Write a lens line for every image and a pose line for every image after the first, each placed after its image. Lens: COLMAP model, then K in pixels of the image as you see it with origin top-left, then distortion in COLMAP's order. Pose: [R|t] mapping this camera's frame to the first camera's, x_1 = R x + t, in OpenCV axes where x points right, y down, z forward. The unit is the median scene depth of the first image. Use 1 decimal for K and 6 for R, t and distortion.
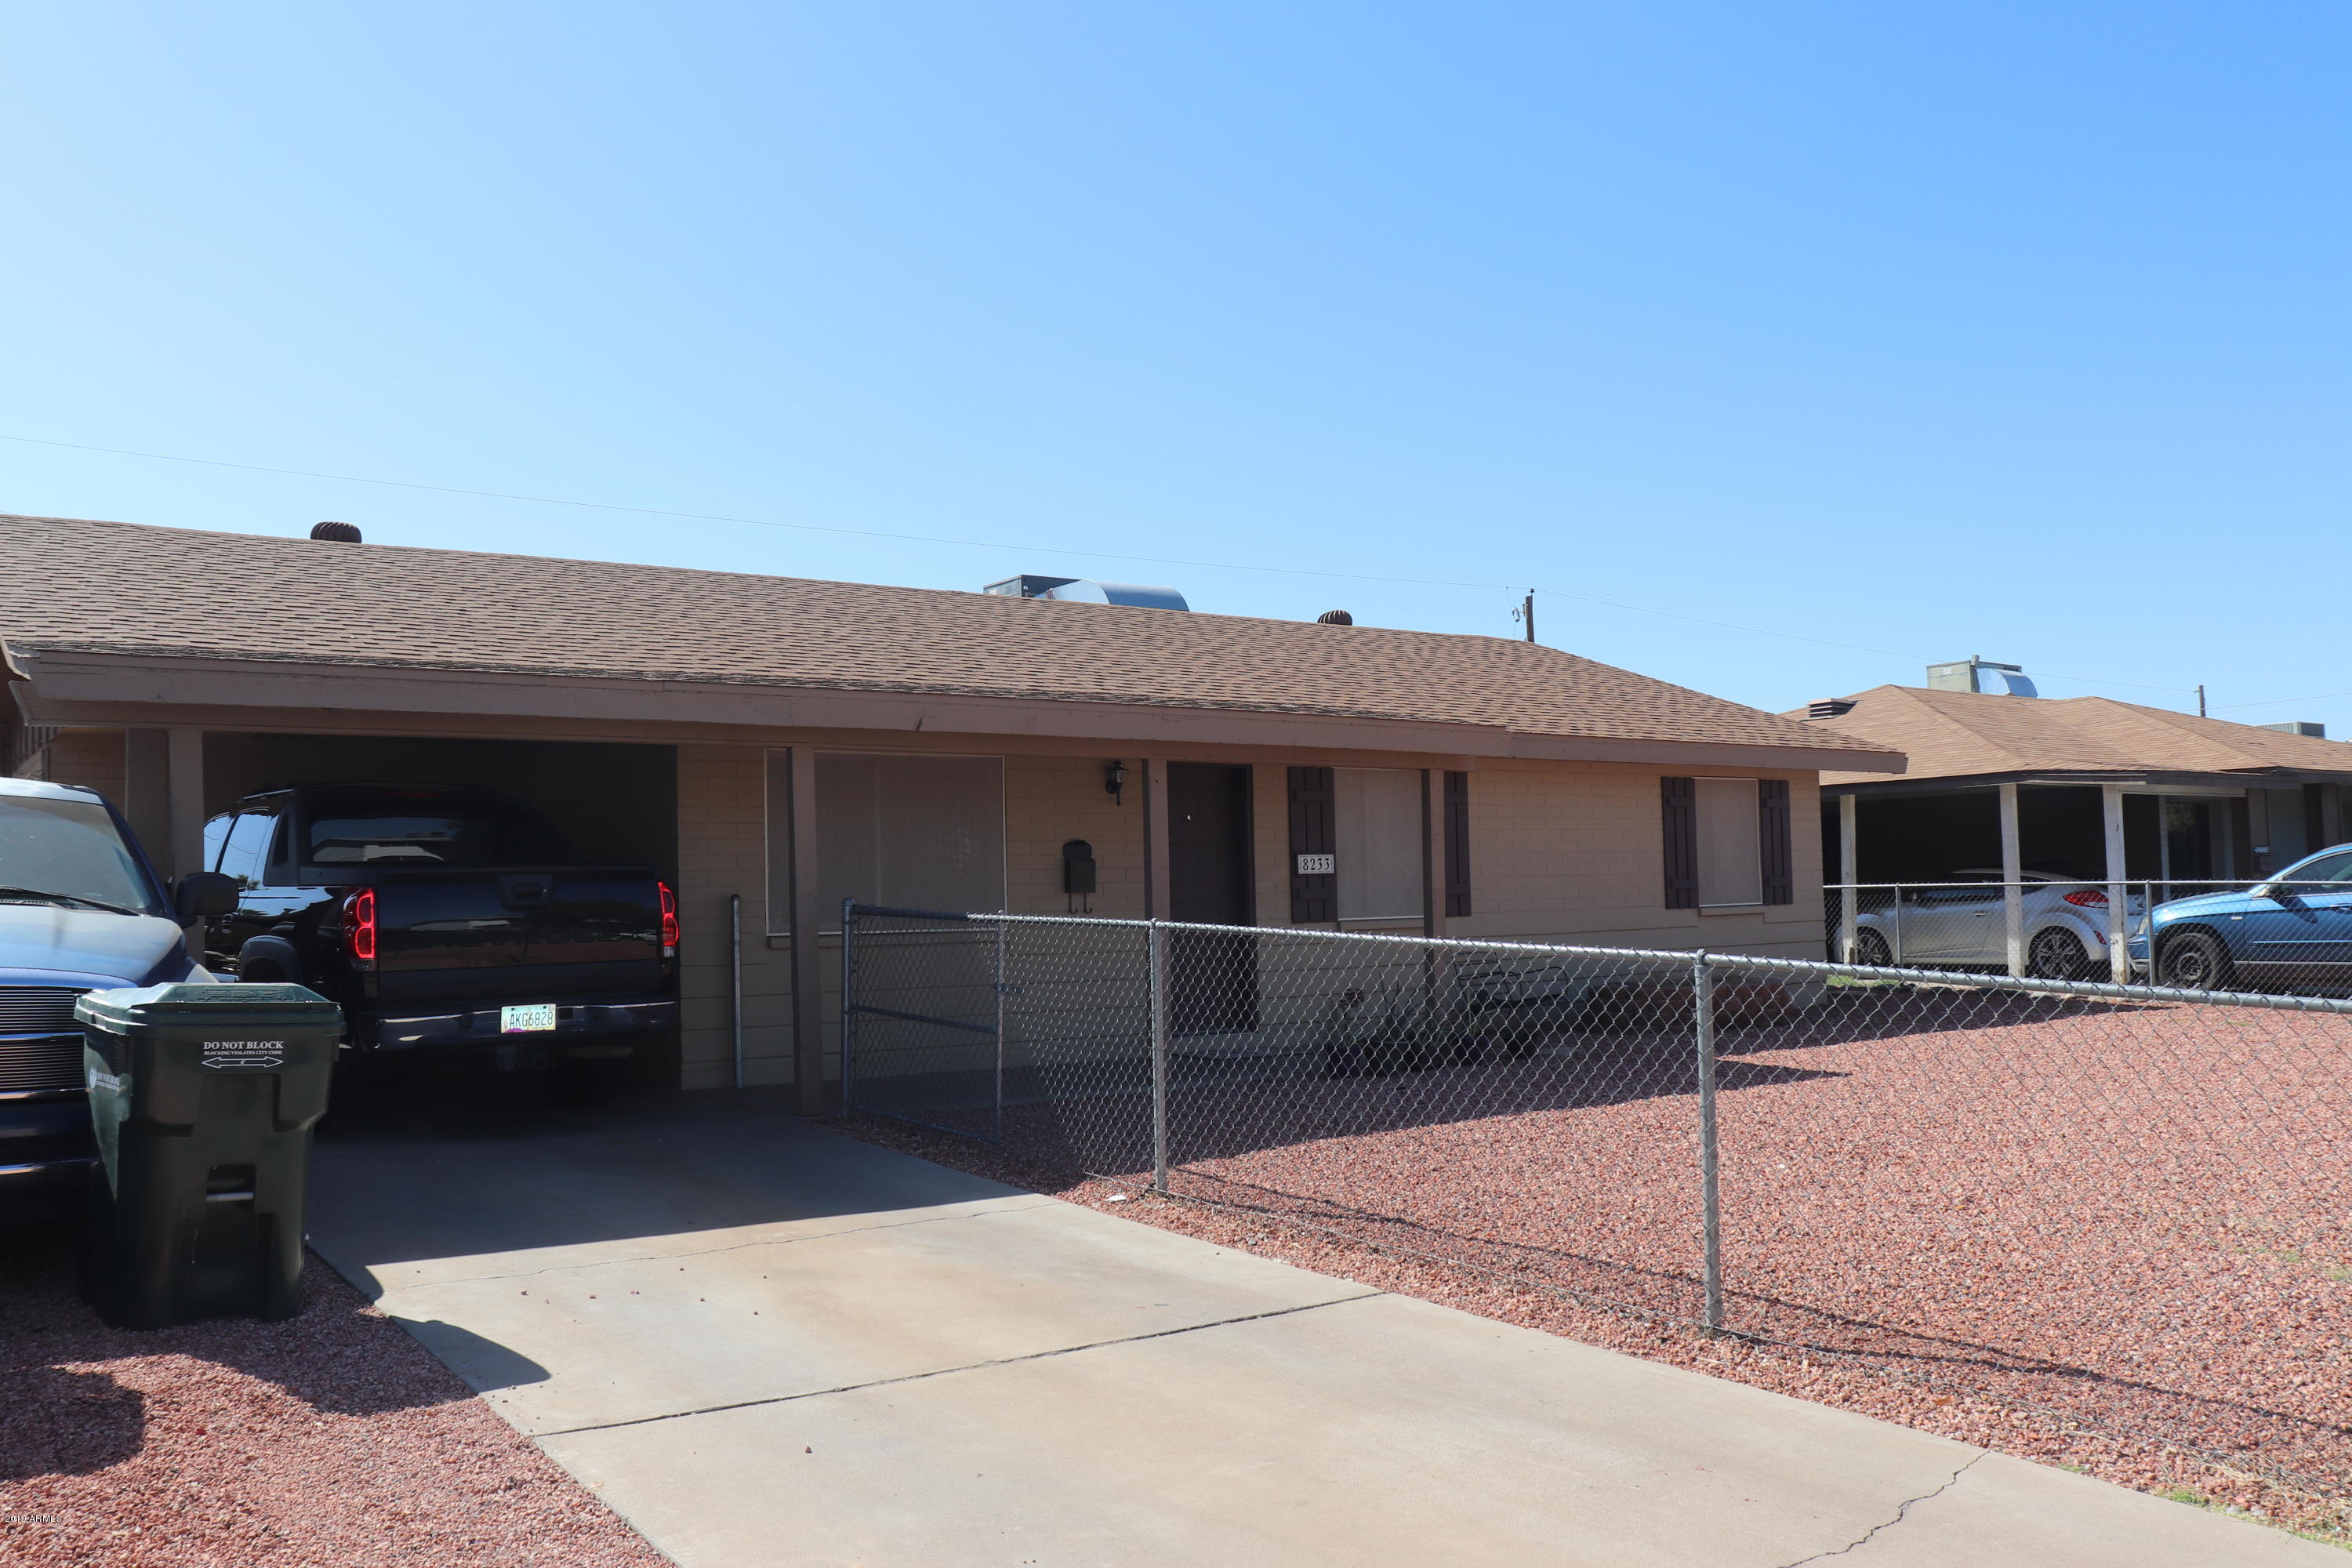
lens RADIAL K [[1925.7, 0, 1174.2], [0, 1925.7, 785.5], [0, 0, 1]] dist [-0.164358, 0.122121]
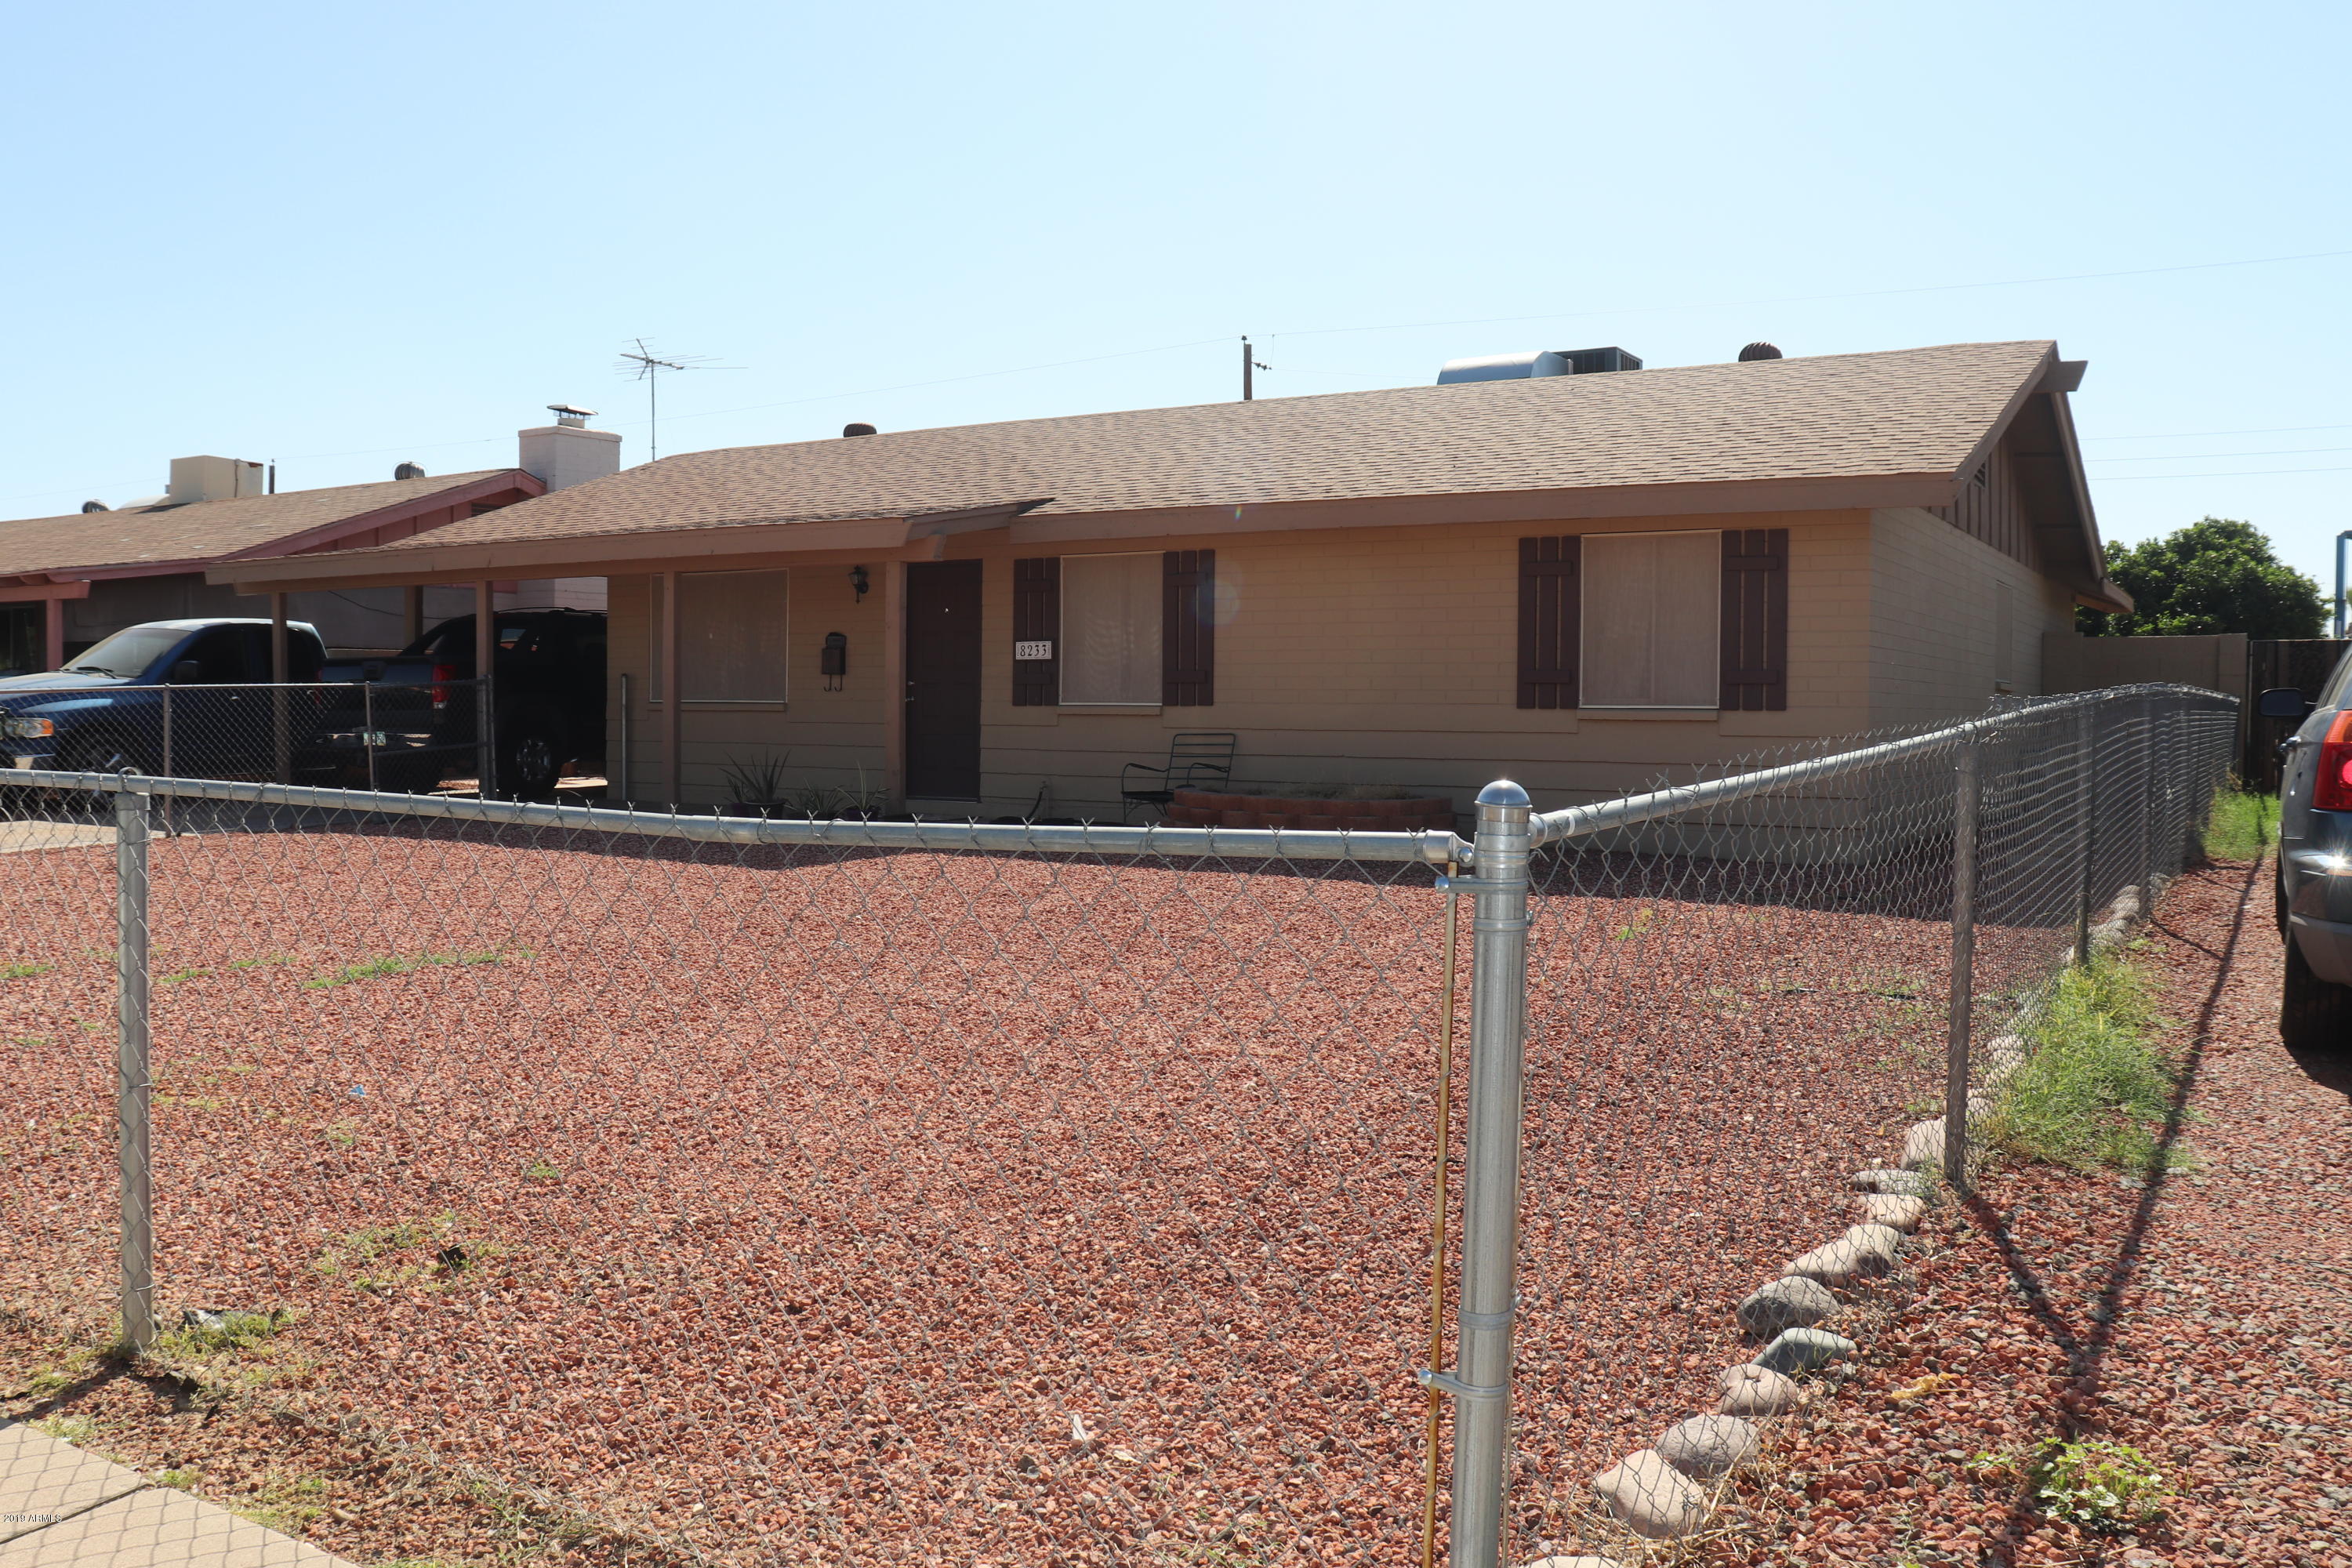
lens RADIAL K [[1925.7, 0, 1174.7], [0, 1925.7, 784.7], [0, 0, 1]] dist [-0.164358, 0.122121]
pose [[0.390971, 0.057597, -0.918599, 1.066596], [0.037704, 0.996200, 0.078510, 0.034003], [0.919630, -0.065330, 0.387314, 0.655642]]
